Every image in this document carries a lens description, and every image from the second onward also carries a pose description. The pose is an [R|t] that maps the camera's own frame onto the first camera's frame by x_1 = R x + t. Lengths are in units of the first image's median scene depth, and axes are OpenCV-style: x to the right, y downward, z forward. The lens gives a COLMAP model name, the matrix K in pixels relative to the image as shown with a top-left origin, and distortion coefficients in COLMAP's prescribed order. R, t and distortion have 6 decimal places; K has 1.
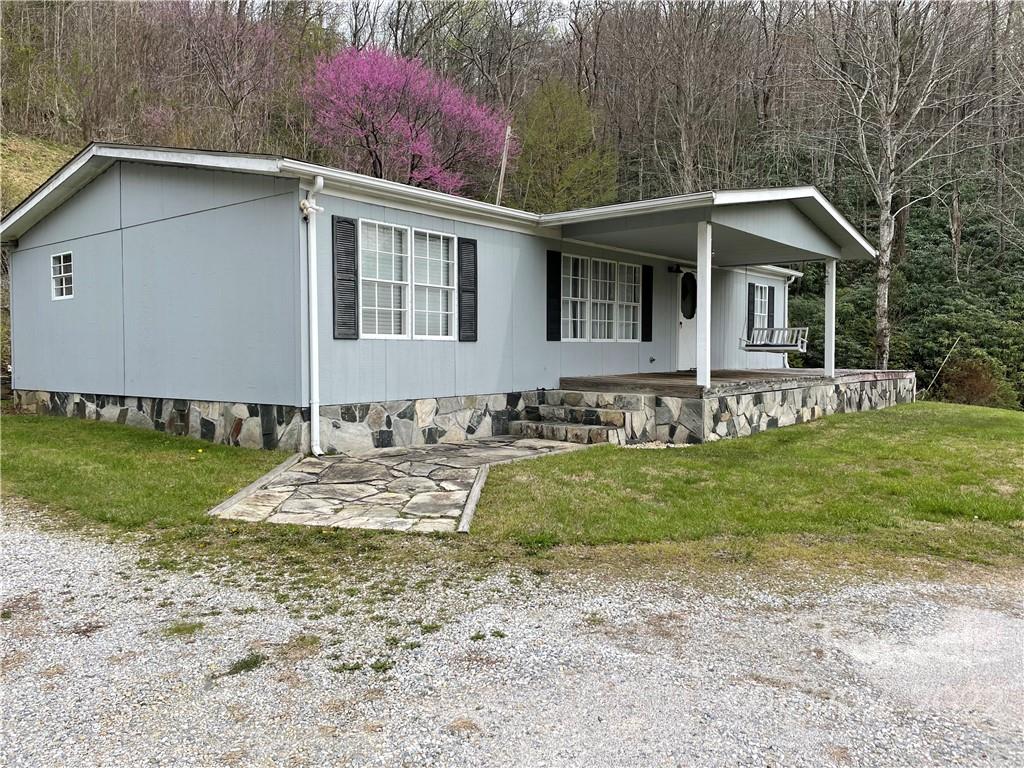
lens RADIAL K [[789.5, 0, 512.5], [0, 789.5, 383.1], [0, 0, 1]] dist [-0.000852, -0.004628]
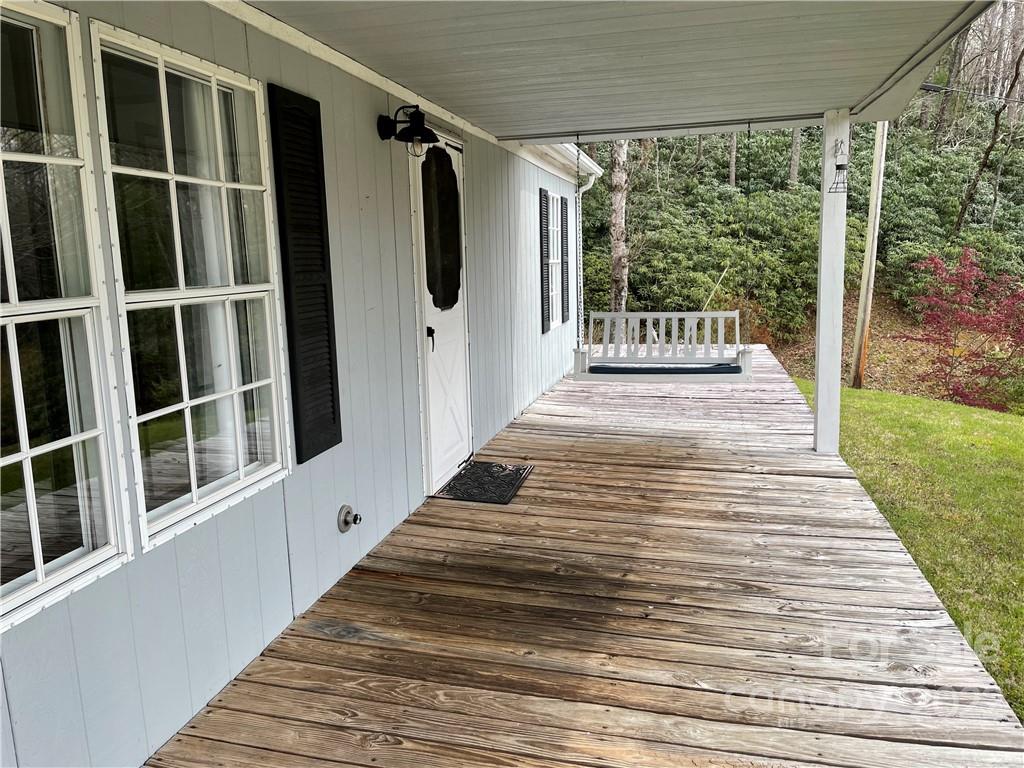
lens RADIAL K [[789.5, 0, 510.5], [0, 789.5, 383.1], [0, 0, 1]] dist [-0.000852, -0.004628]
pose [[0.901182, -0.103005, 0.421025, 0.062286], [0.056914, 0.991063, 0.120644, -0.046740], [-0.429689, -0.084760, 0.898990, 0.382425]]
